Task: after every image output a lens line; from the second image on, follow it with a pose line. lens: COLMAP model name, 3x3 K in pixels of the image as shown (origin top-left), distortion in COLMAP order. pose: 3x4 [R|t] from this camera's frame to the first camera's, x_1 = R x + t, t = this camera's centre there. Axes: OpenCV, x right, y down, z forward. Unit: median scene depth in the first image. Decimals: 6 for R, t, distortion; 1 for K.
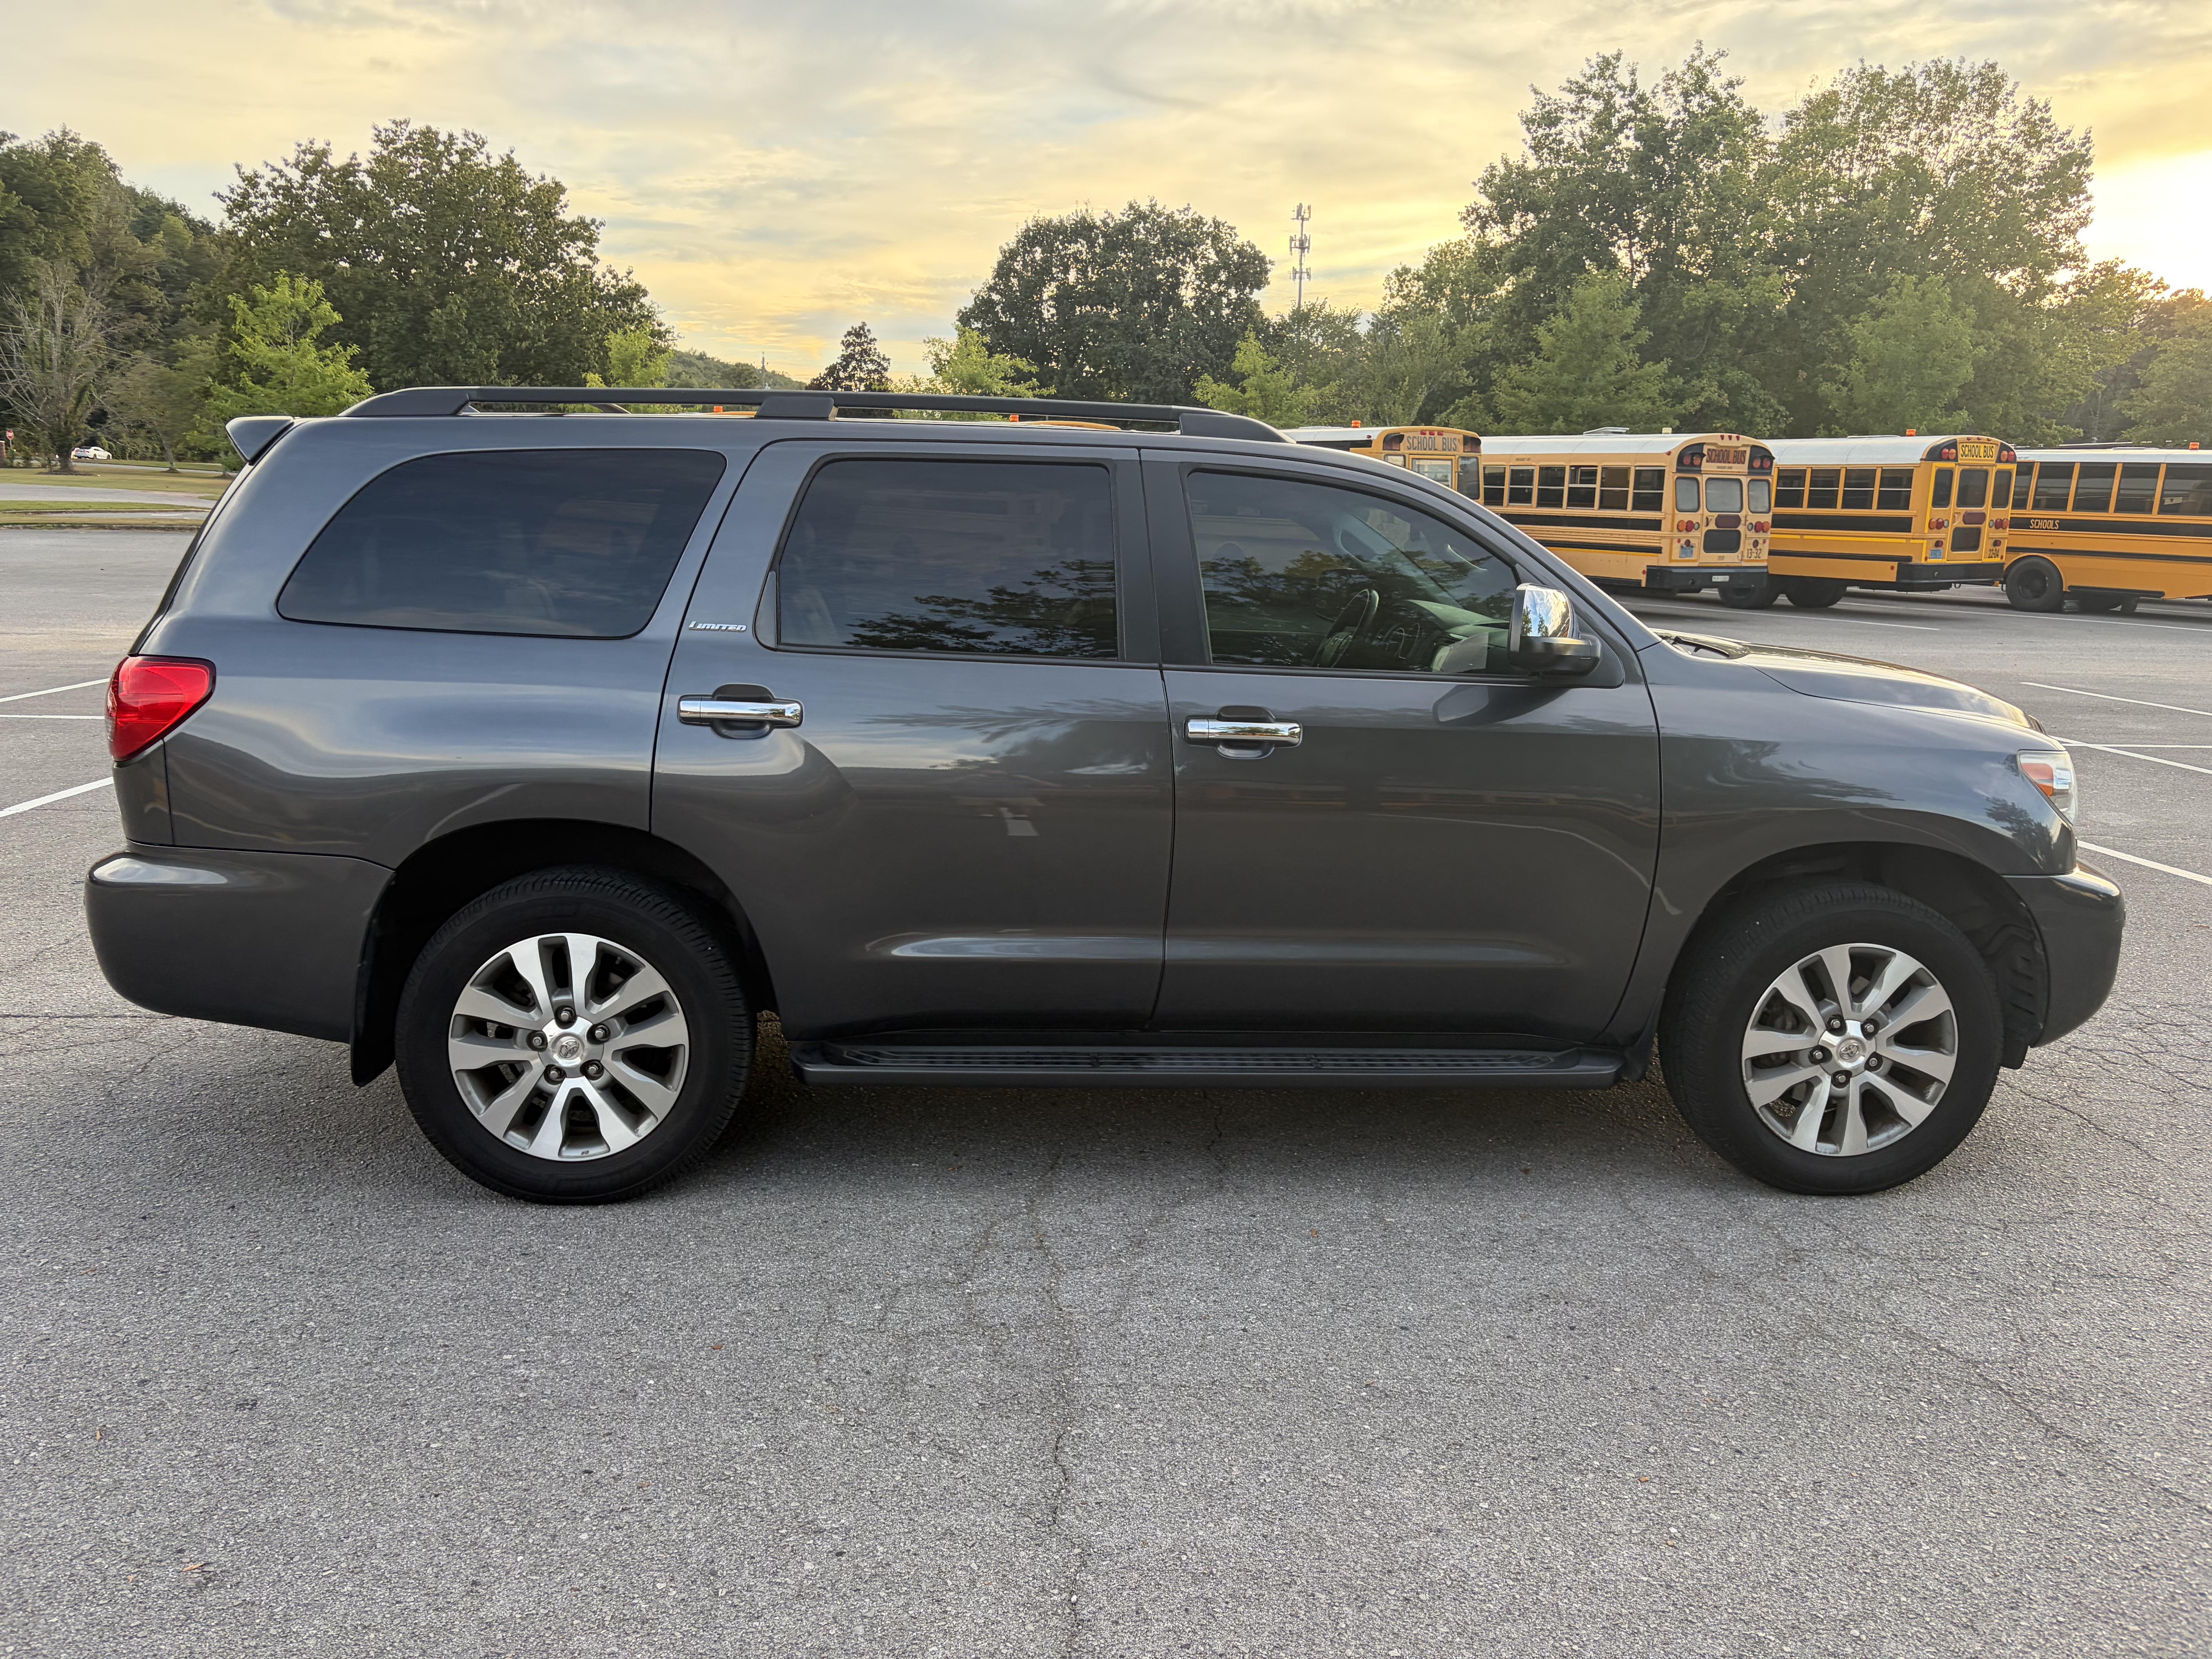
lens RADIAL K [[1702.5, 0, 1093.3], [0, 1702.5, 830.5], [0, 0, 1]] dist [0.044771, -0.056153]
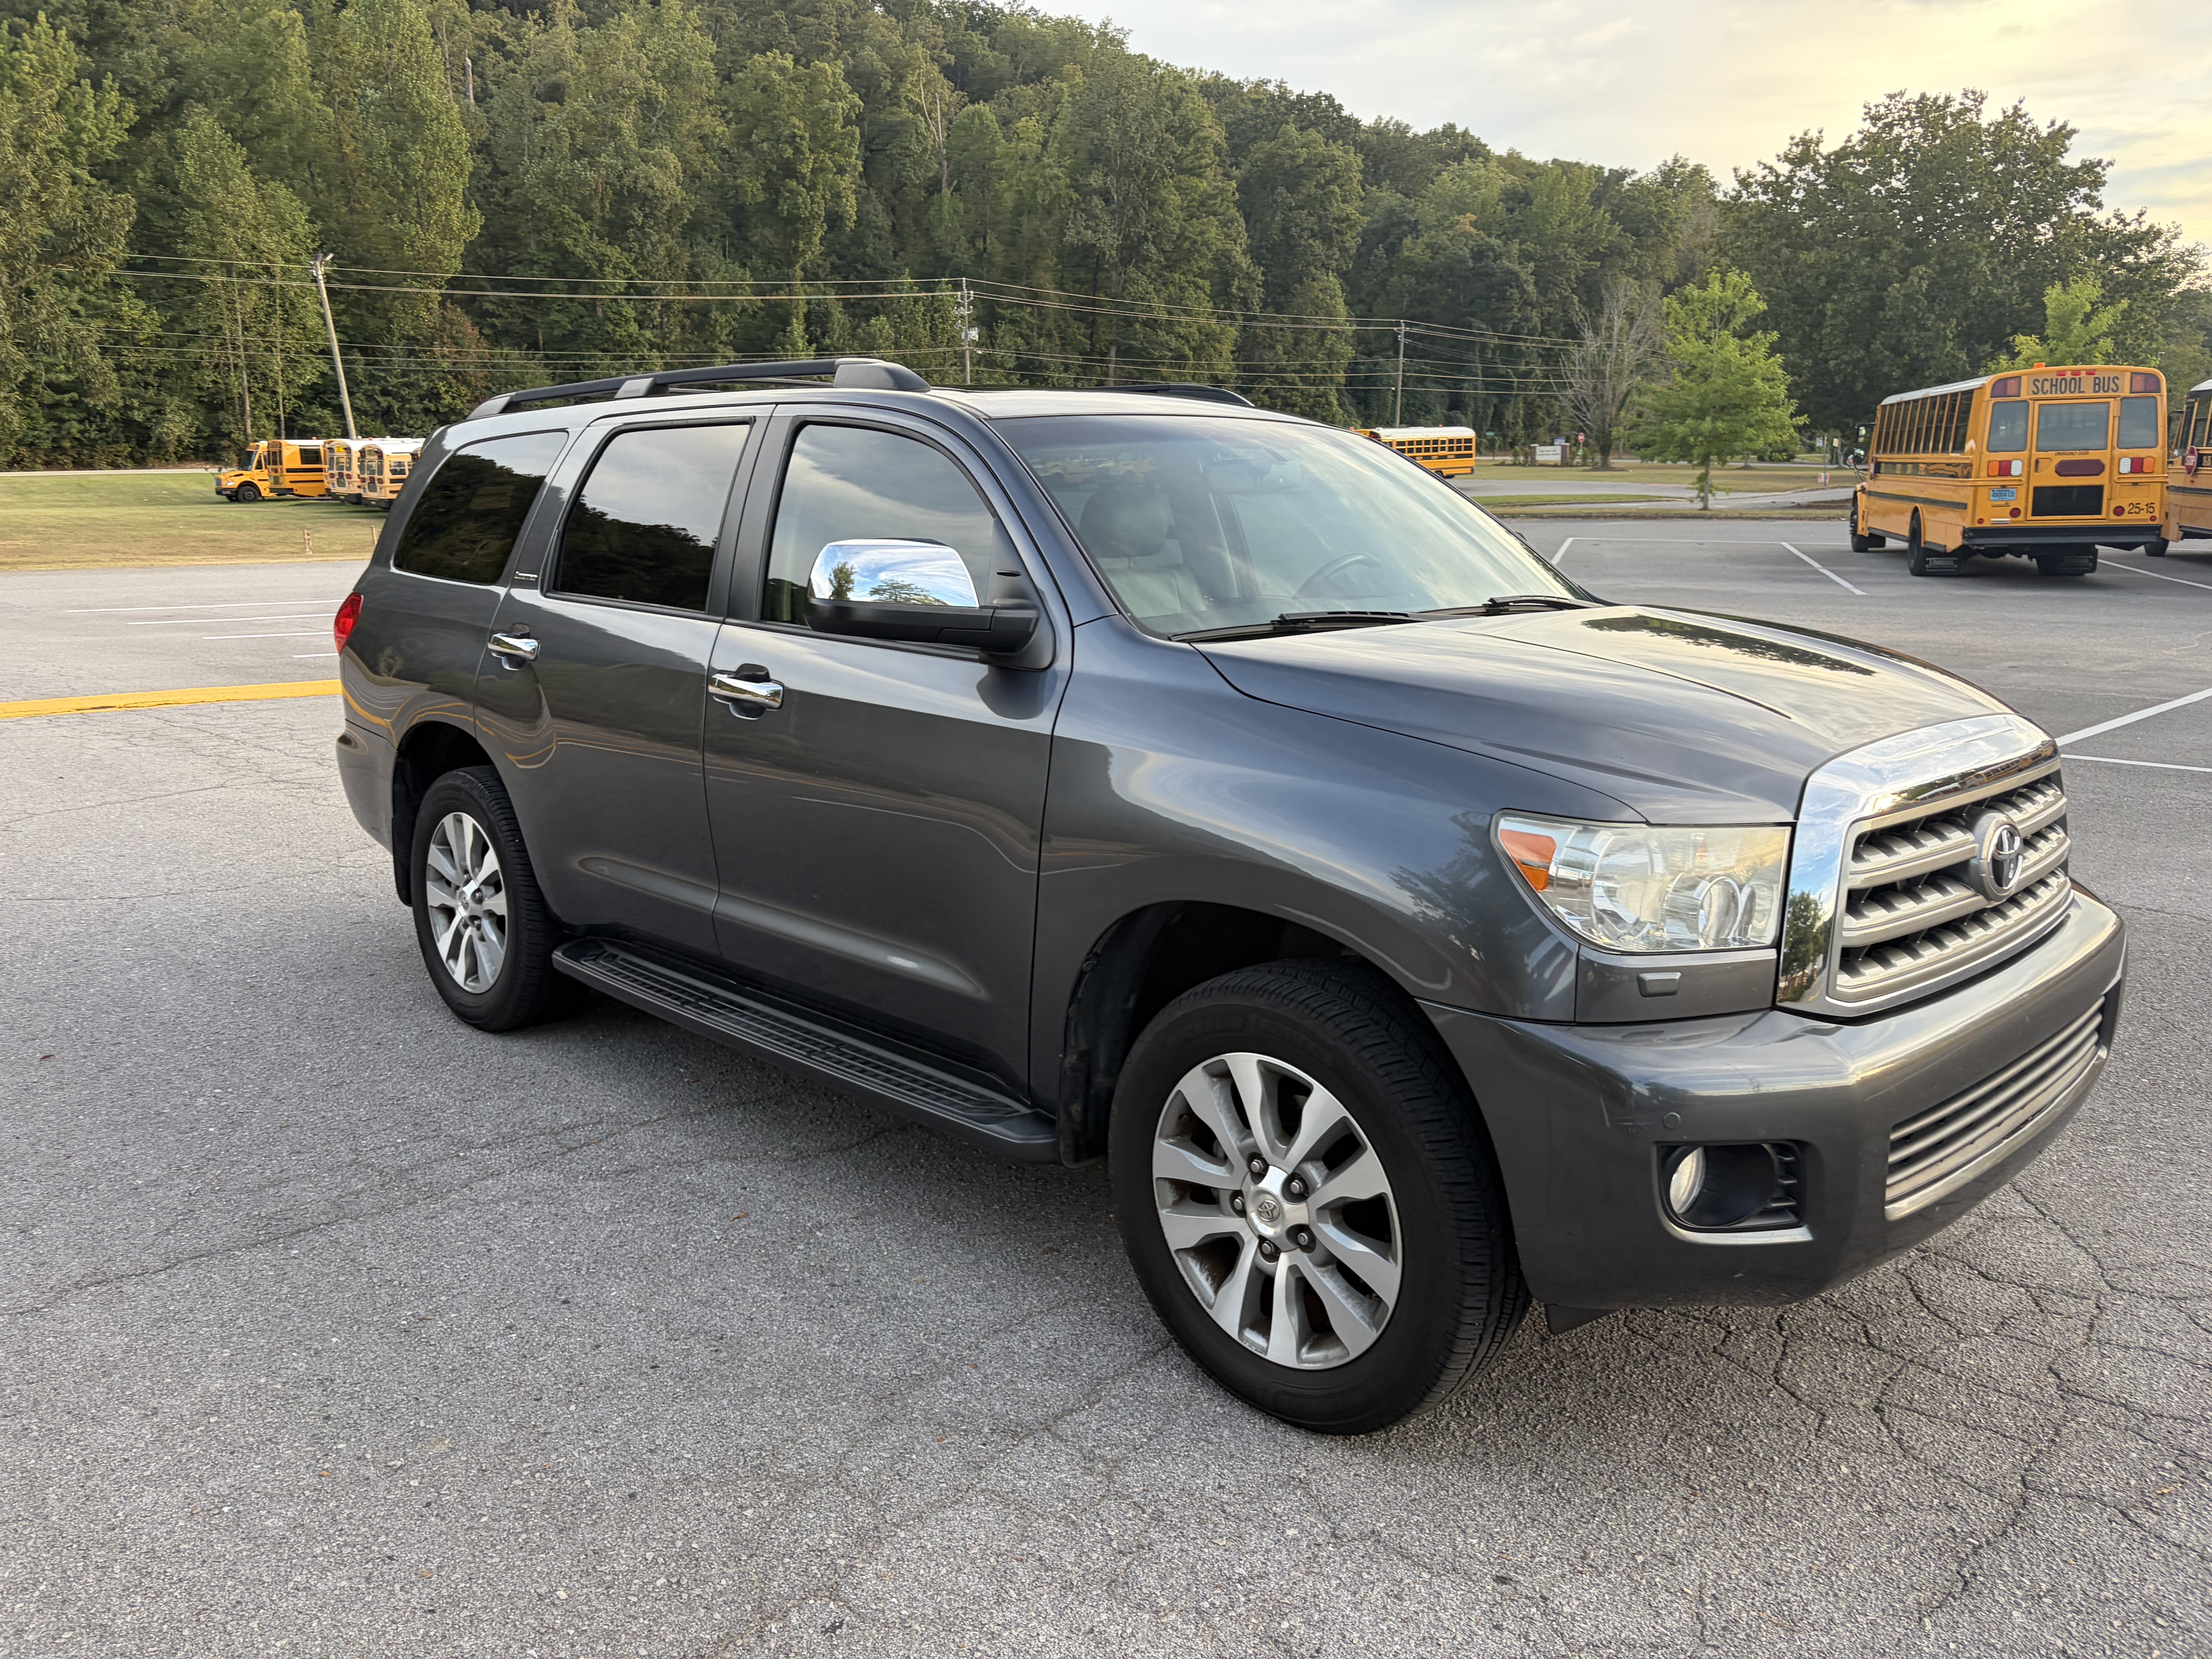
lens RADIAL K [[1702.5, 0, 1109.9], [0, 1702.5, 817.9], [0, 0, 1]] dist [0.044771, -0.056153]
pose [[0.638078, 0.117617, -0.760936, 0.197622], [-0.118062, 0.991523, 0.054258, -0.012871], [0.760867, 0.055217, 0.646555, 0.107512]]
